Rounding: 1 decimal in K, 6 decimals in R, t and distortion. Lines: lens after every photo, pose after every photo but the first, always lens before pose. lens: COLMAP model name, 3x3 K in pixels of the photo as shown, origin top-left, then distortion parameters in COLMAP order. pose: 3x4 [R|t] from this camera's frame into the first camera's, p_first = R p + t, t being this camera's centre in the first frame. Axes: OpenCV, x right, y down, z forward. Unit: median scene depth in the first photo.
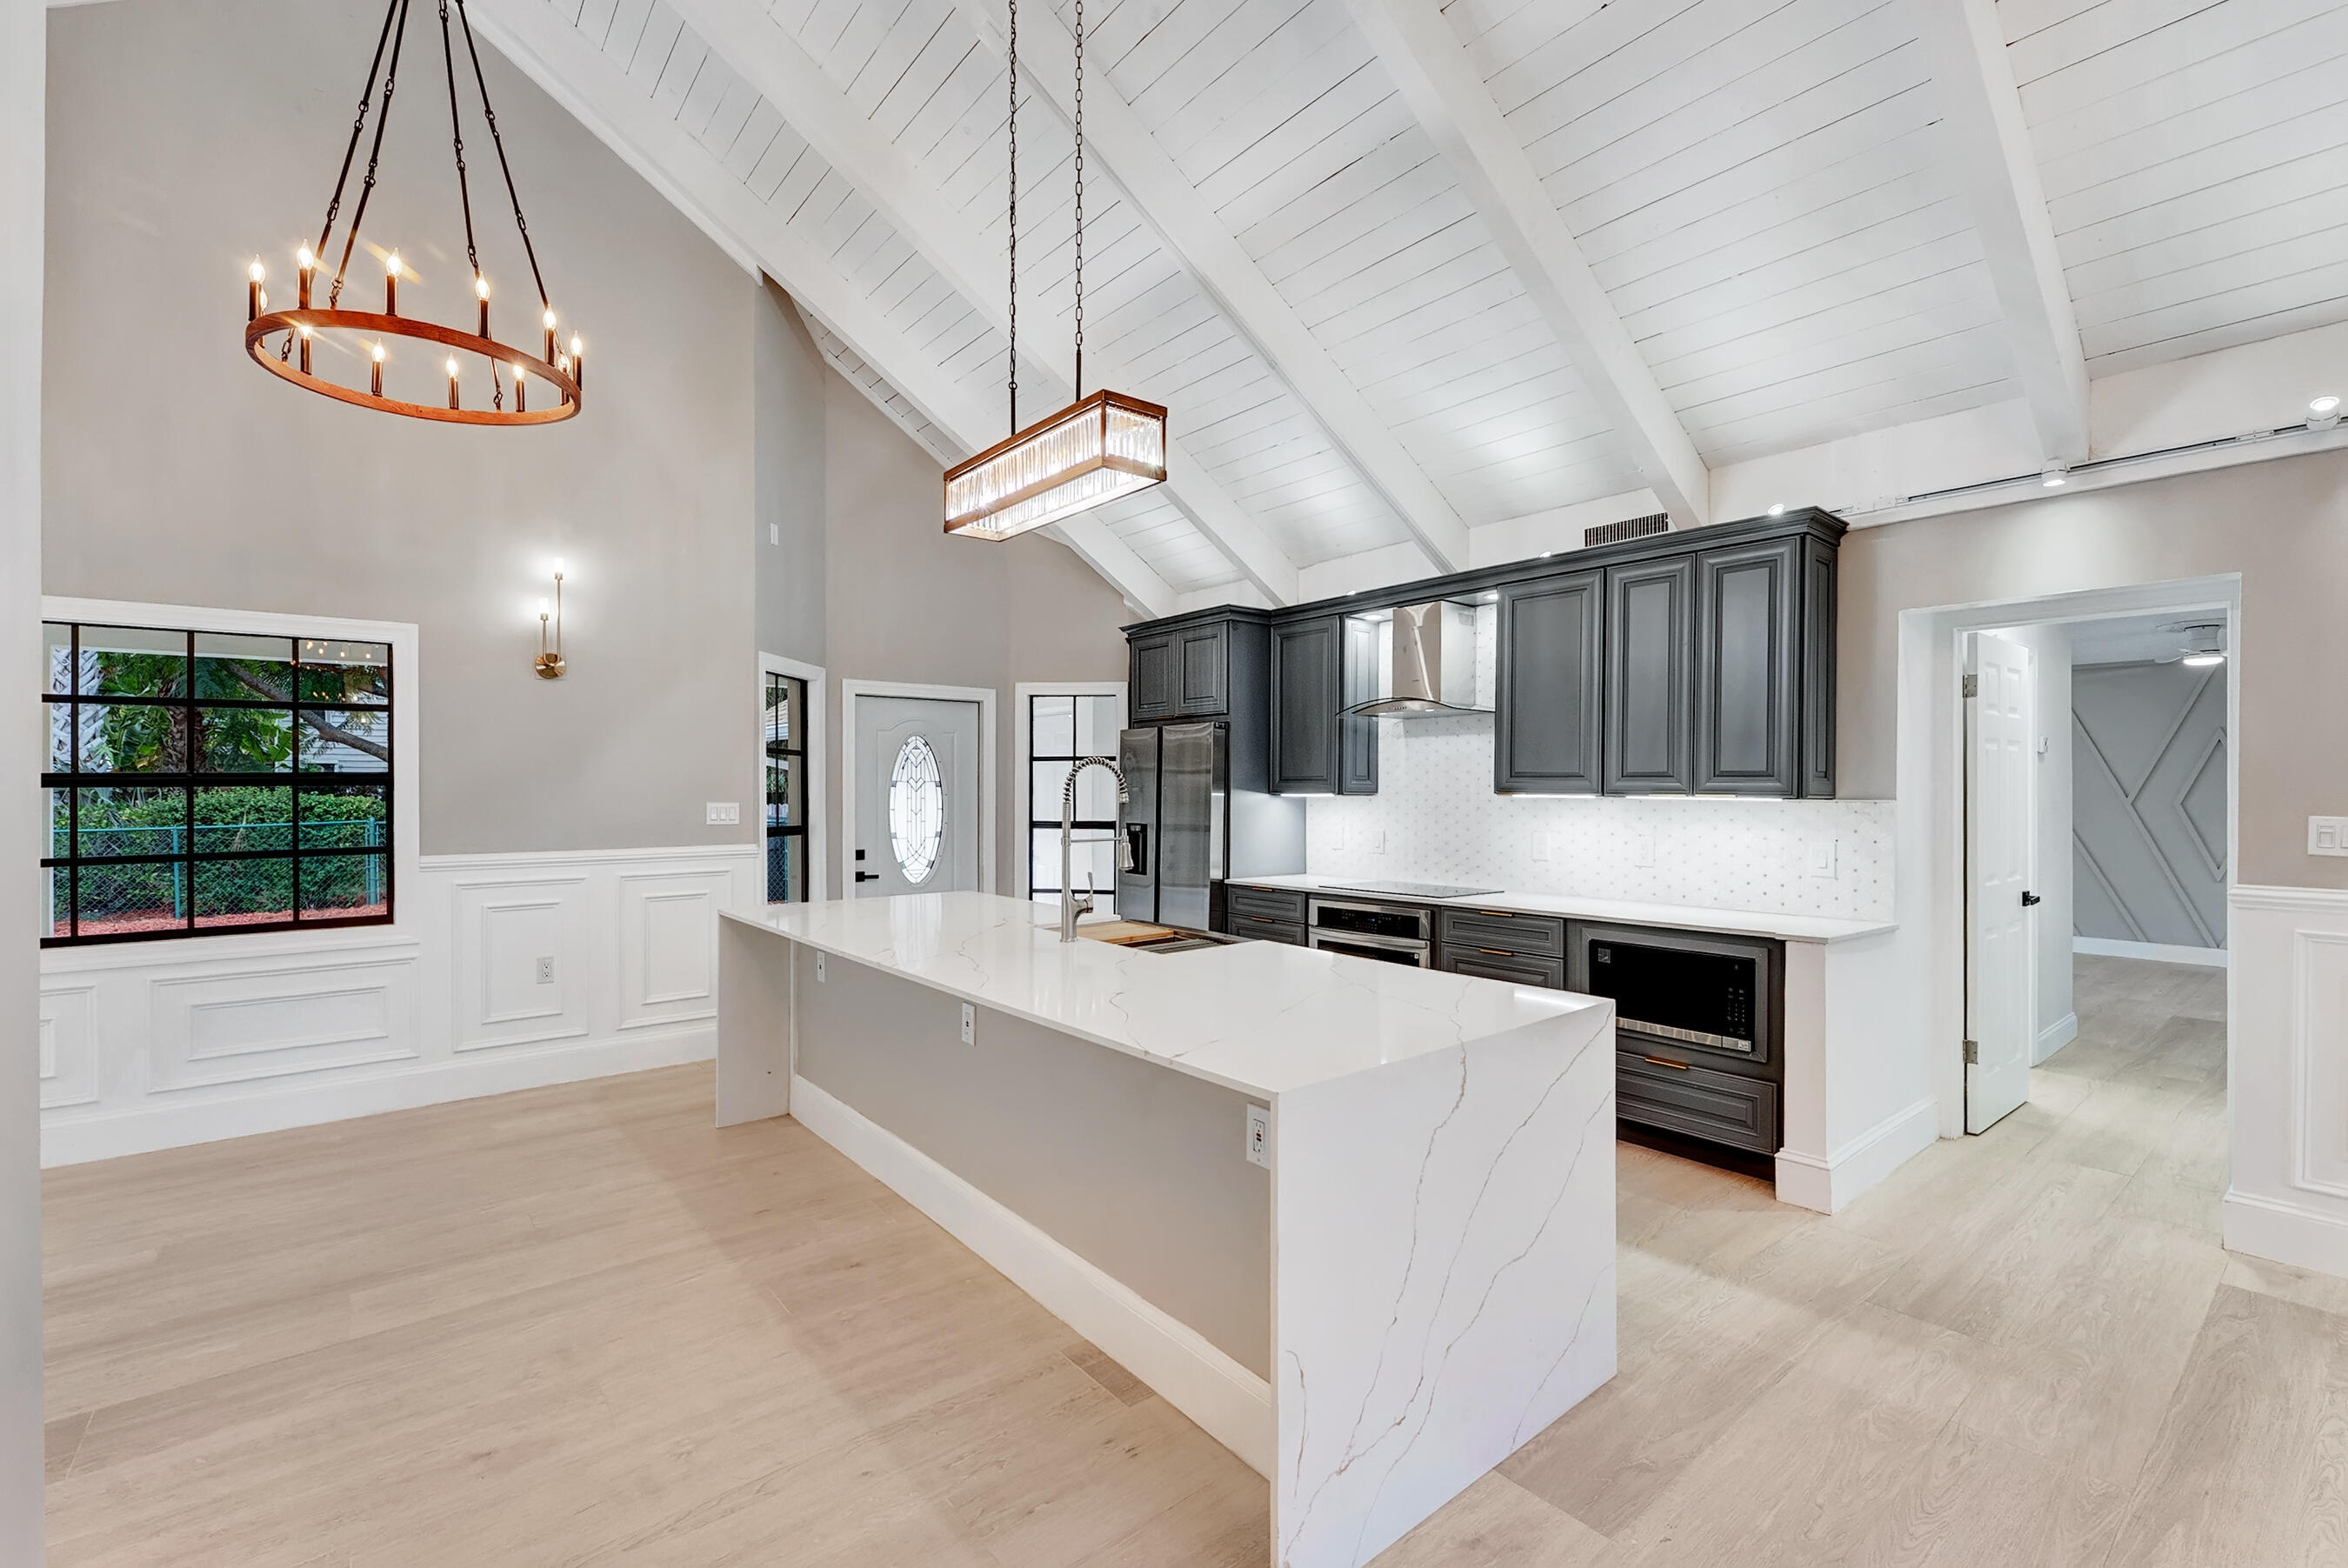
lens RADIAL K [[1003.3, 0, 1155.8], [0, 1003.3, 800.7], [0, 0, 1]] dist [-0.003668, 0.000024]
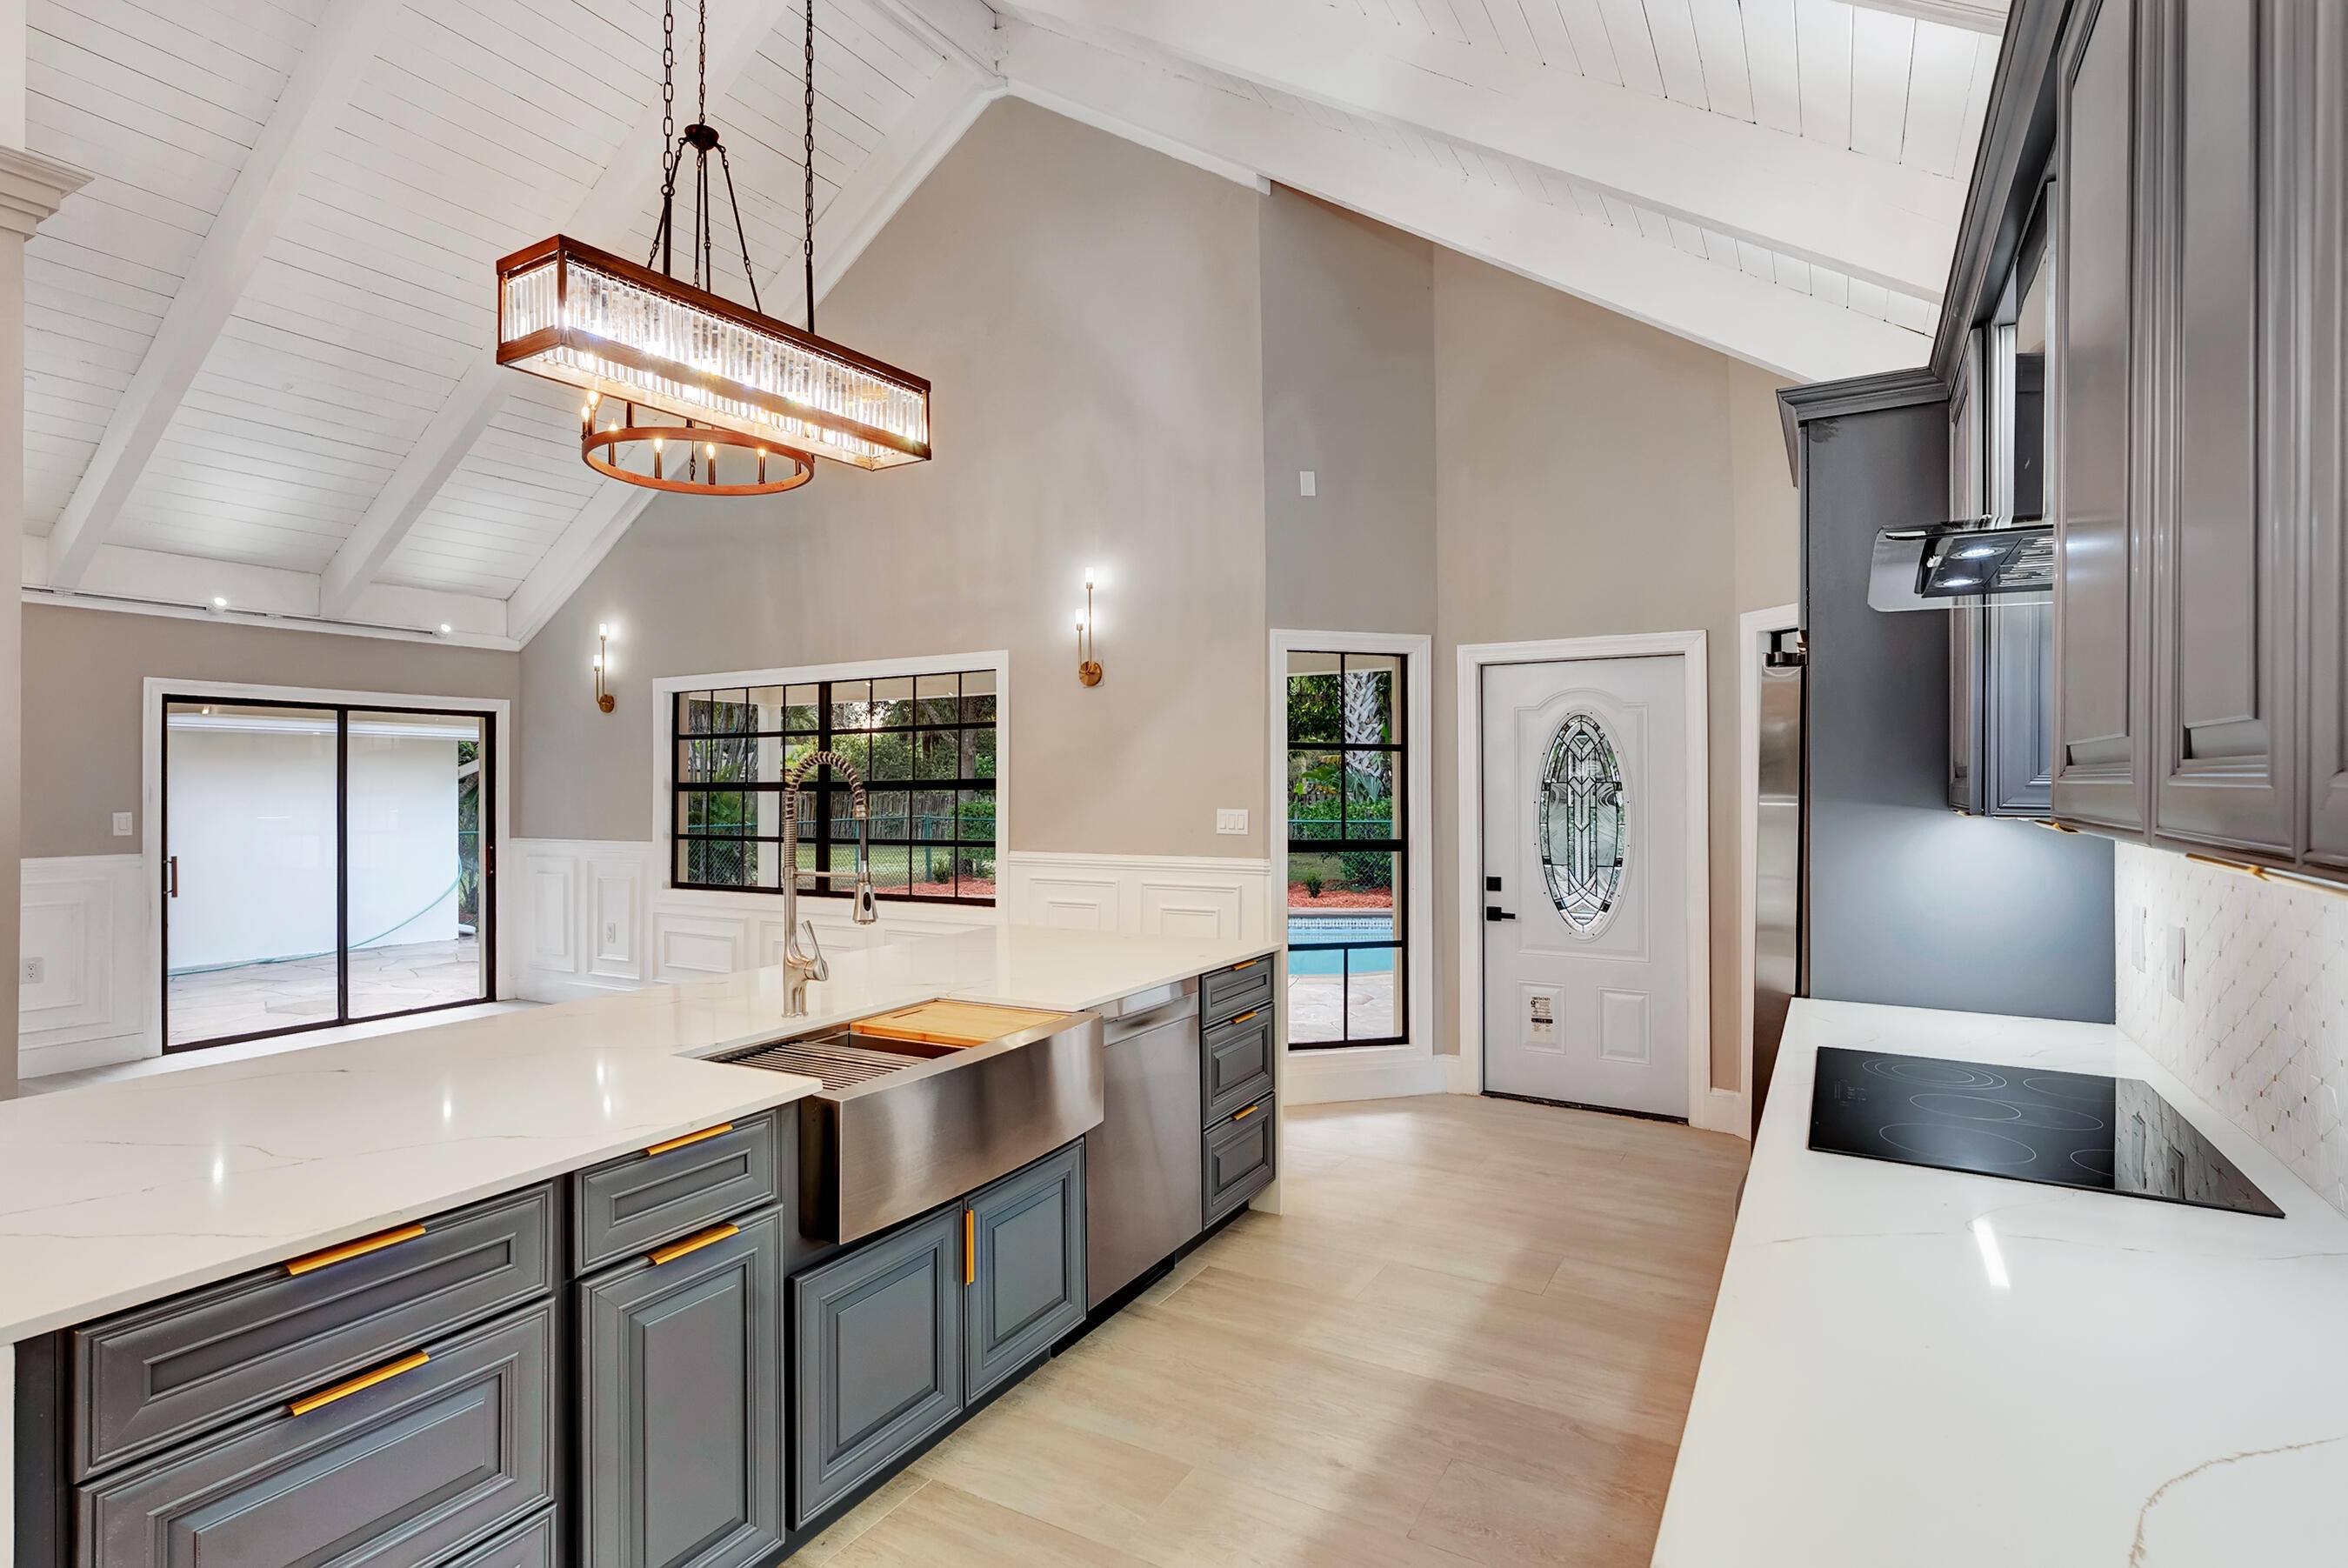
lens RADIAL K [[1131.1, 0, 1188.0], [0, 1131.1, 785.3], [0, 0, 1]] dist [-0.000837, -0.001991]
pose [[0.385417, -0.002926, -0.922738, 0.489680], [-0.009550, 0.999929, -0.007160, -0.012218], [0.922693, 0.011572, 0.385362, 0.623174]]
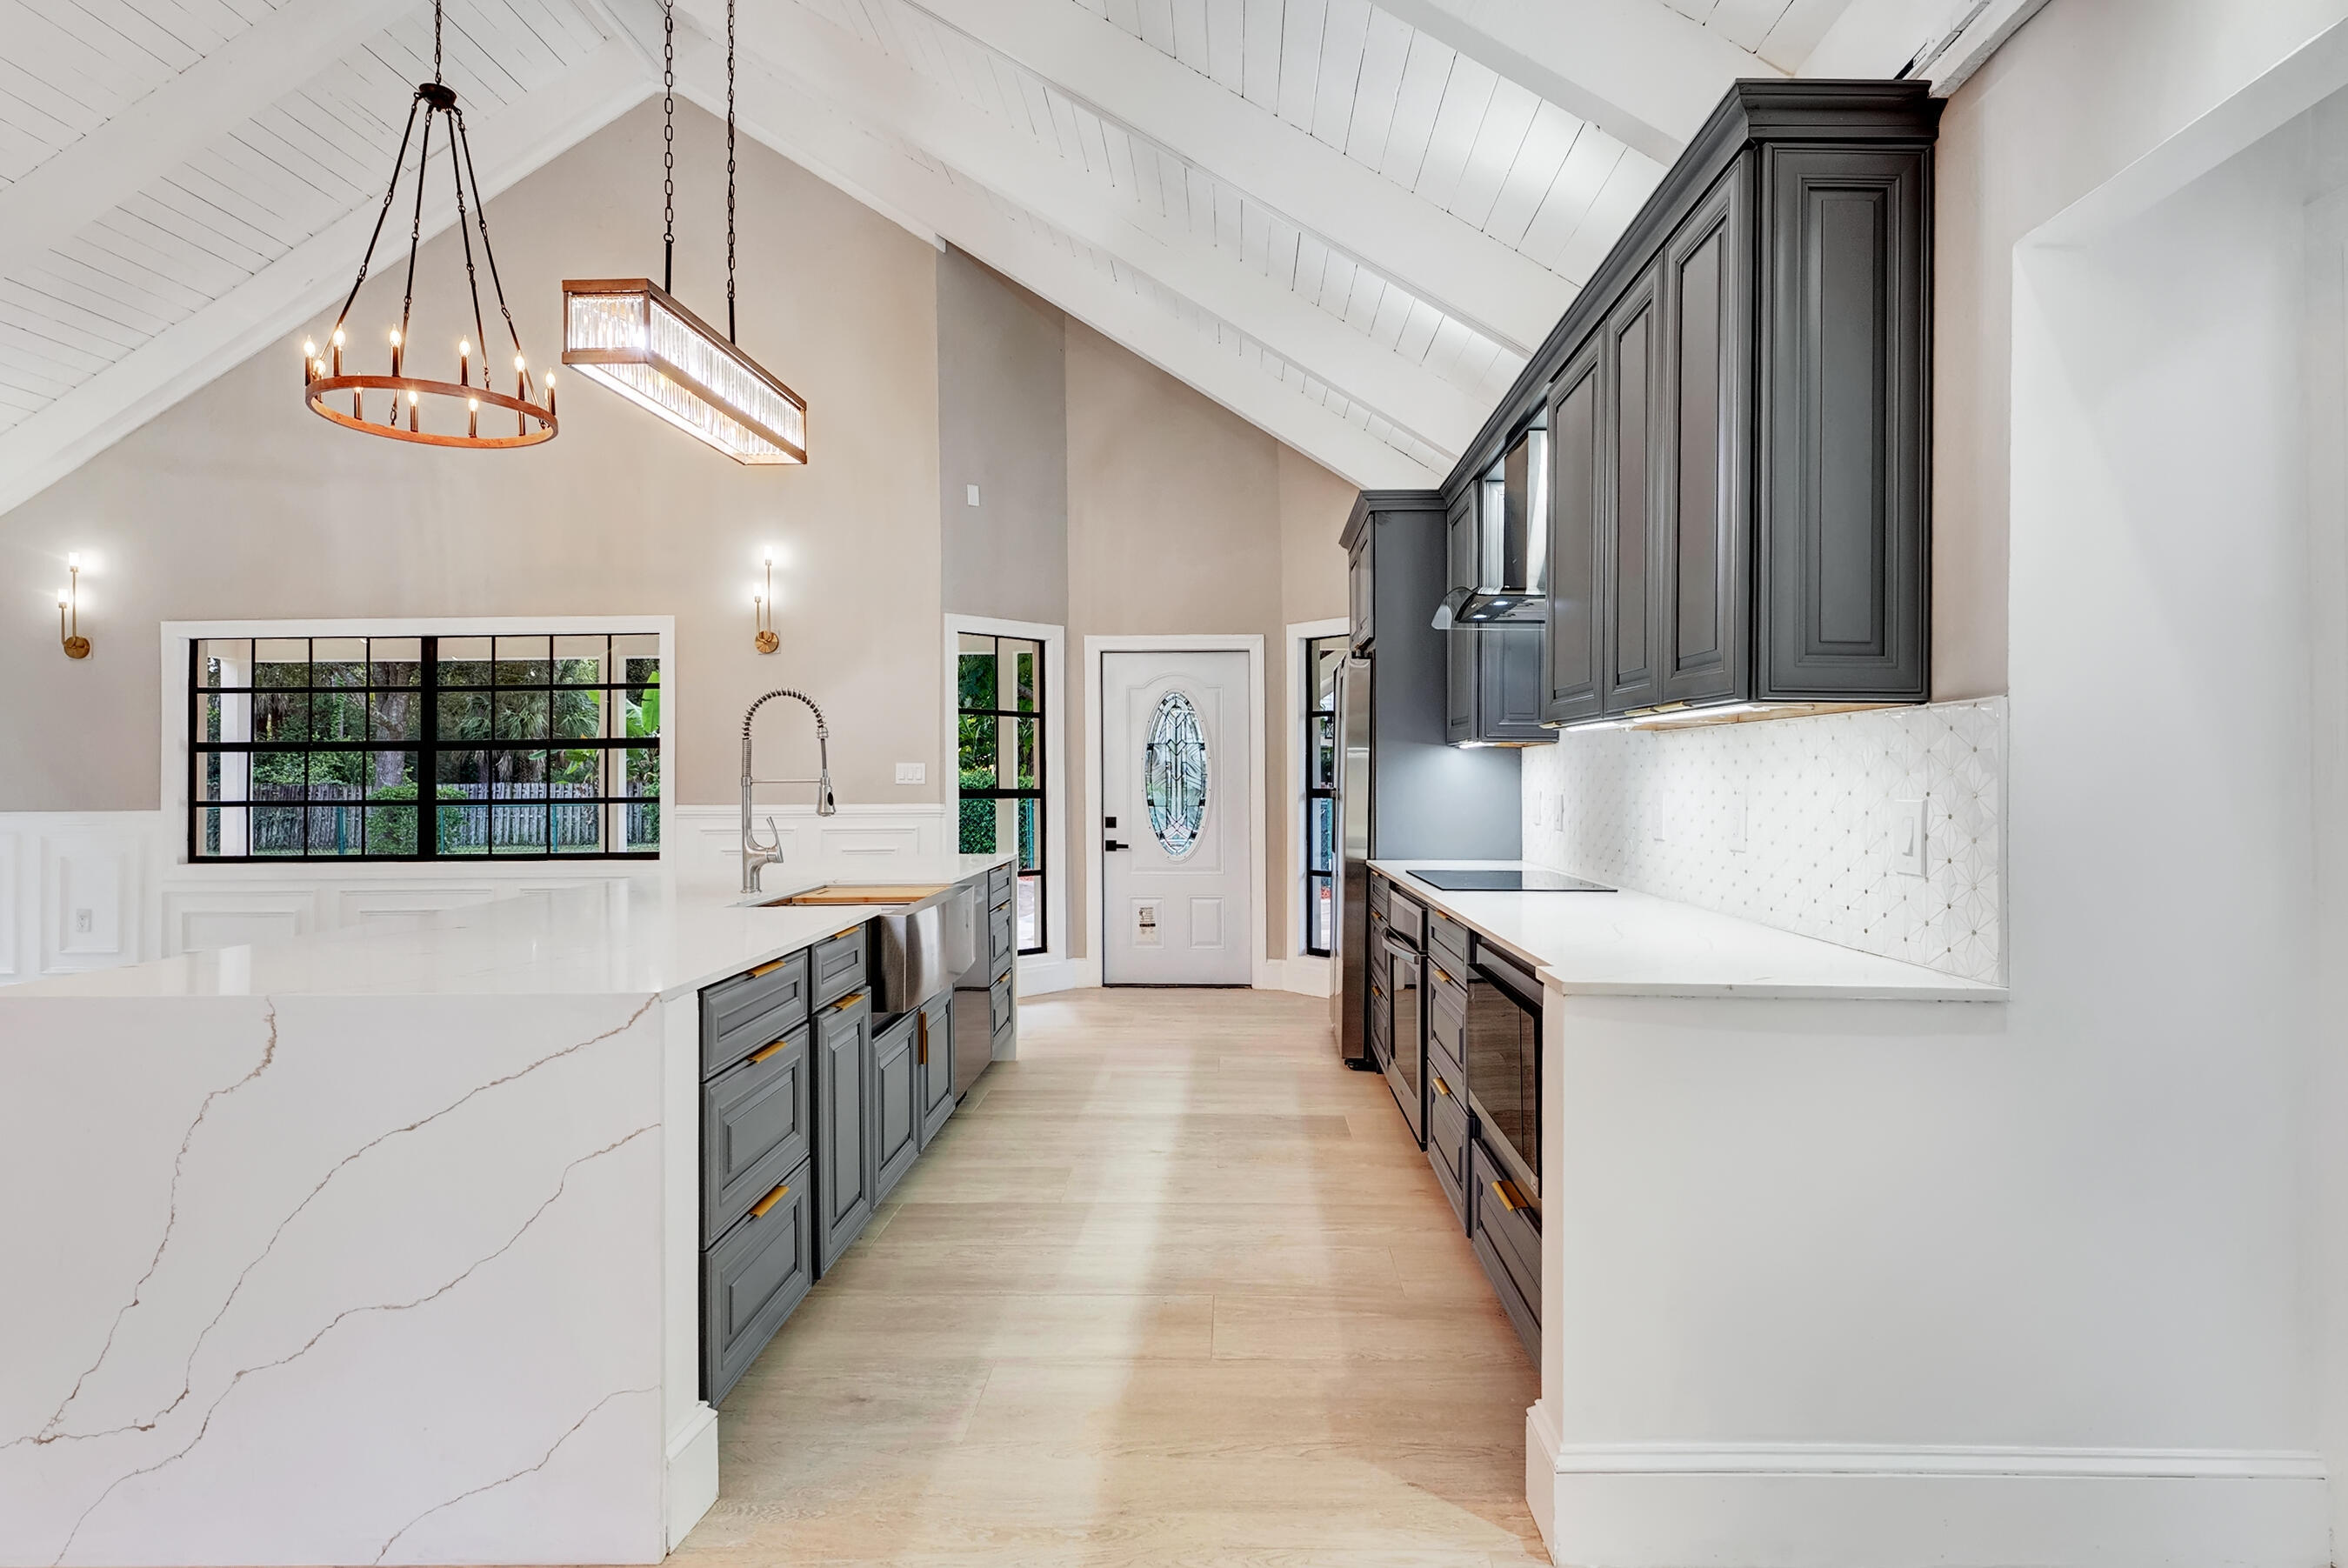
lens RADIAL K [[1131.1, 0, 1198.7], [0, 1131.1, 782.0], [0, 0, 1]] dist [-0.000837, -0.001991]
pose [[0.773462, -0.001346, -0.633842, 0.569993], [-0.003751, 0.999971, -0.006701, 0.029866], [0.633832, 0.007561, 0.773434, 0.305987]]
